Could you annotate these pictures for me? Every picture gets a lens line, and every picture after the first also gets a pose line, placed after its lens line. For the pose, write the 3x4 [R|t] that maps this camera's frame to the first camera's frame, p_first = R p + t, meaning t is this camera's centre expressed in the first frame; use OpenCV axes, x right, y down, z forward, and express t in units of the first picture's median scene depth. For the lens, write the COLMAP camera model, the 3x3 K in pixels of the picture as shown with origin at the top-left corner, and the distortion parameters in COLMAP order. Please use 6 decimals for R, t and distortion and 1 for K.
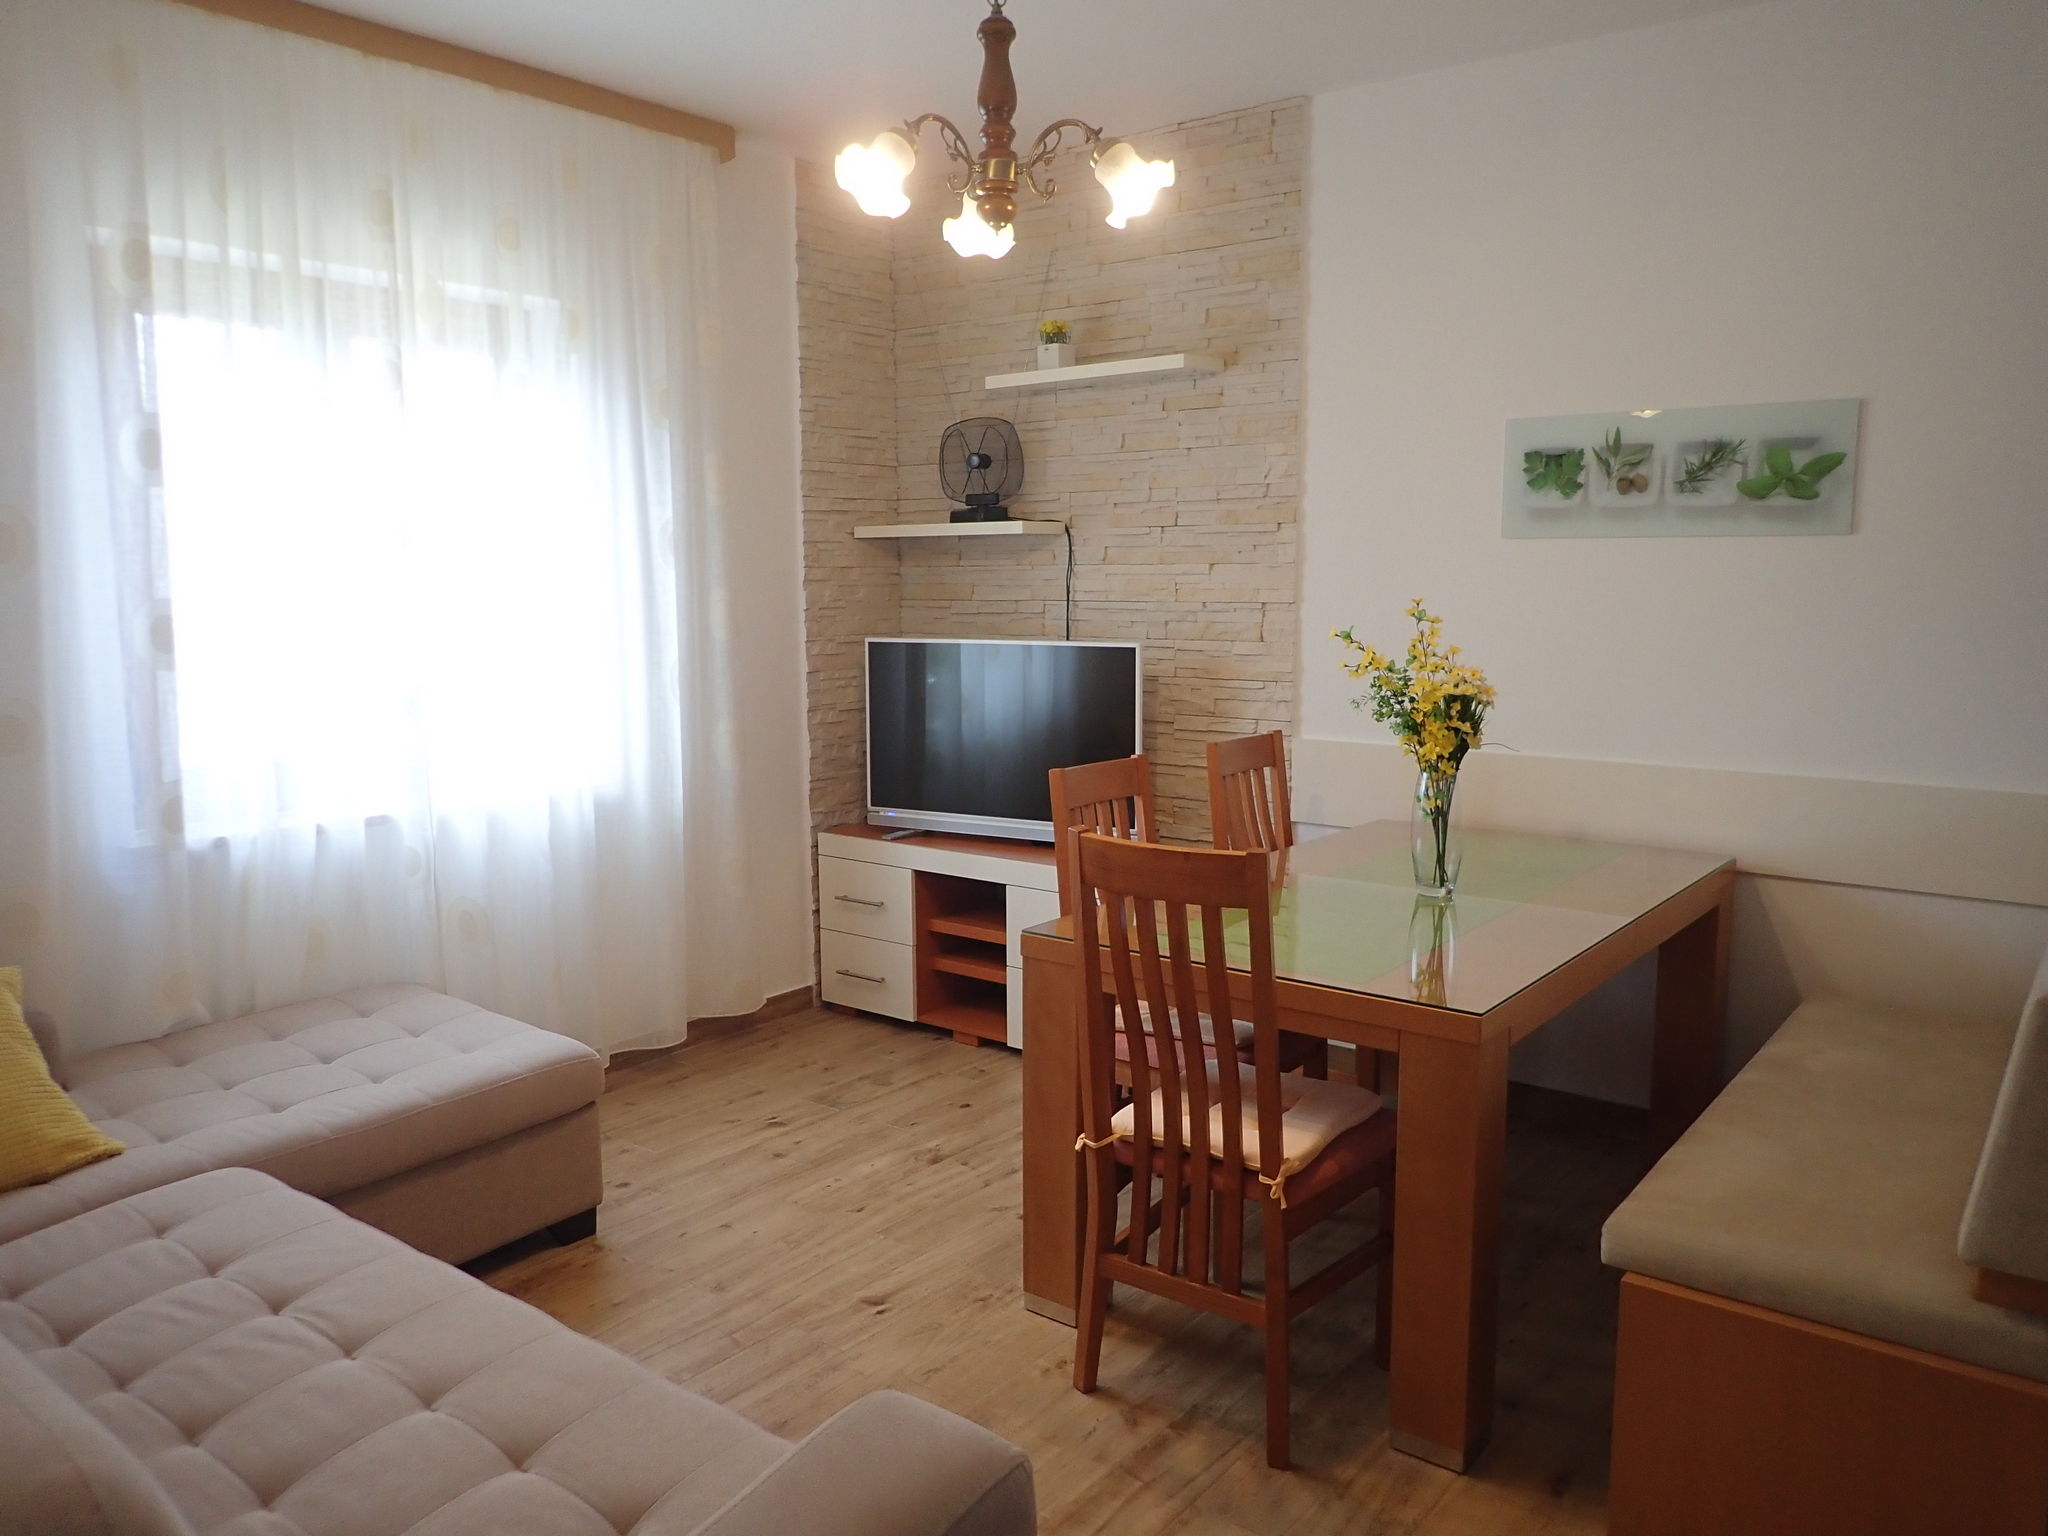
lens RADIAL K [[1498.5, 0, 1022.3], [0, 1498.5, 767.7], [0, 0, 1]] dist [-0.004831, -0.003727]
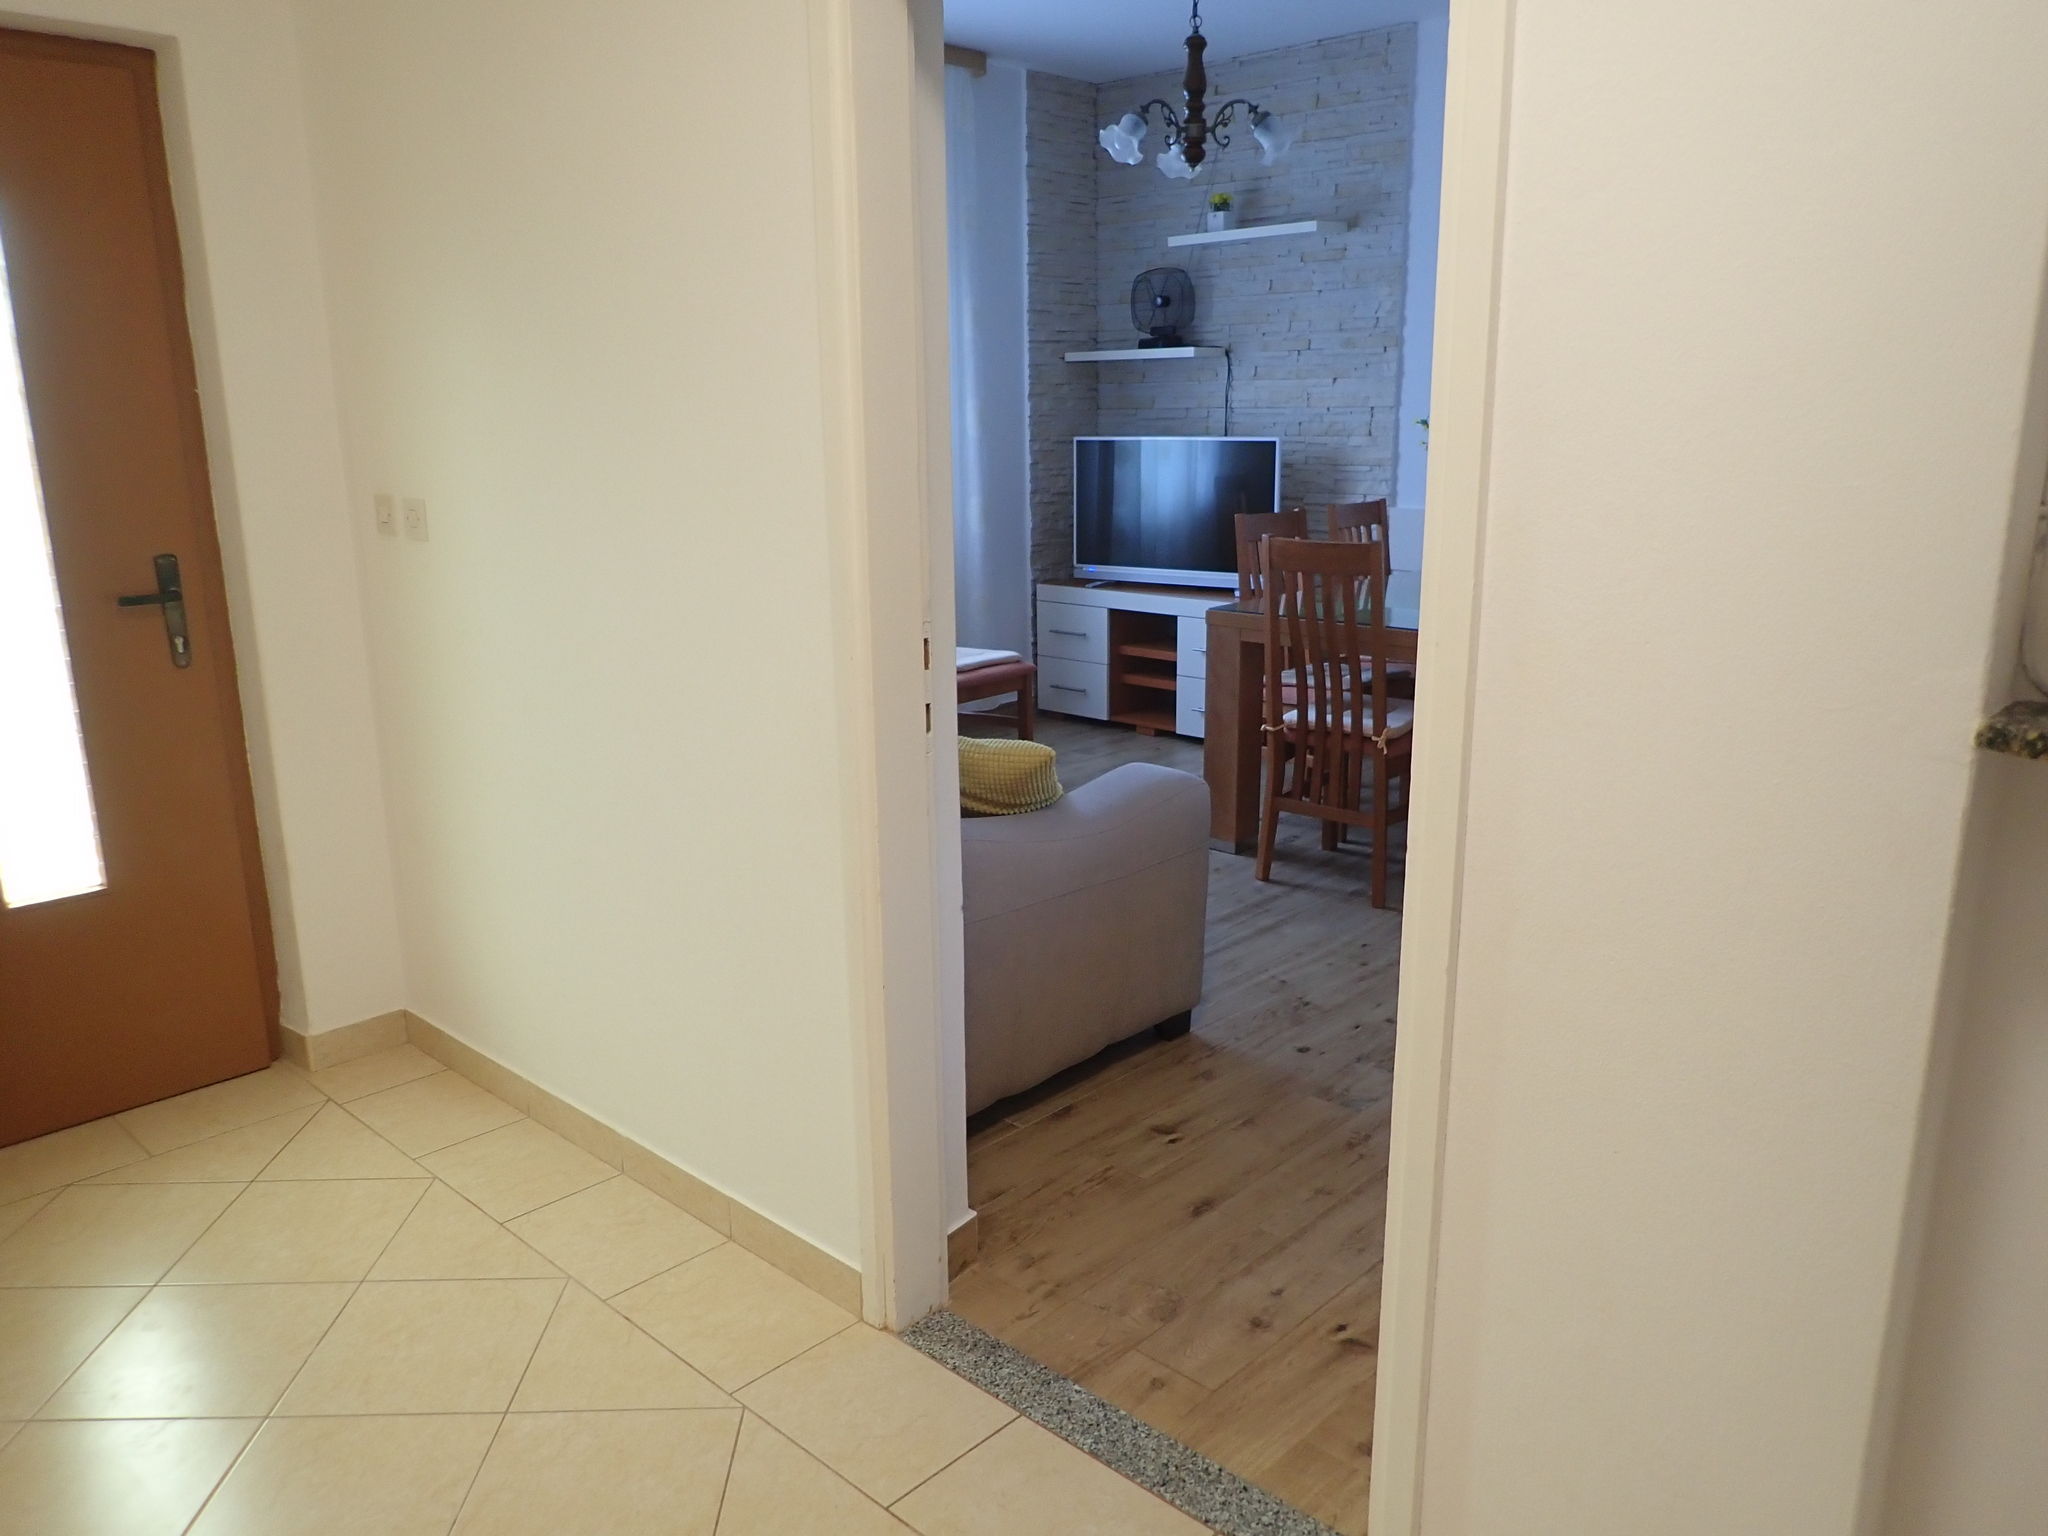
lens RADIAL K [[1498.5, 0, 1017.8], [0, 1498.5, 766.1], [0, 0, 1]] dist [-0.004831, -0.003727]
pose [[0.995102, 0.016597, -0.097450, -0.020076], [-0.005836, 0.993949, 0.109688, 0.063012], [0.098680, -0.108582, 0.989177, -0.388274]]
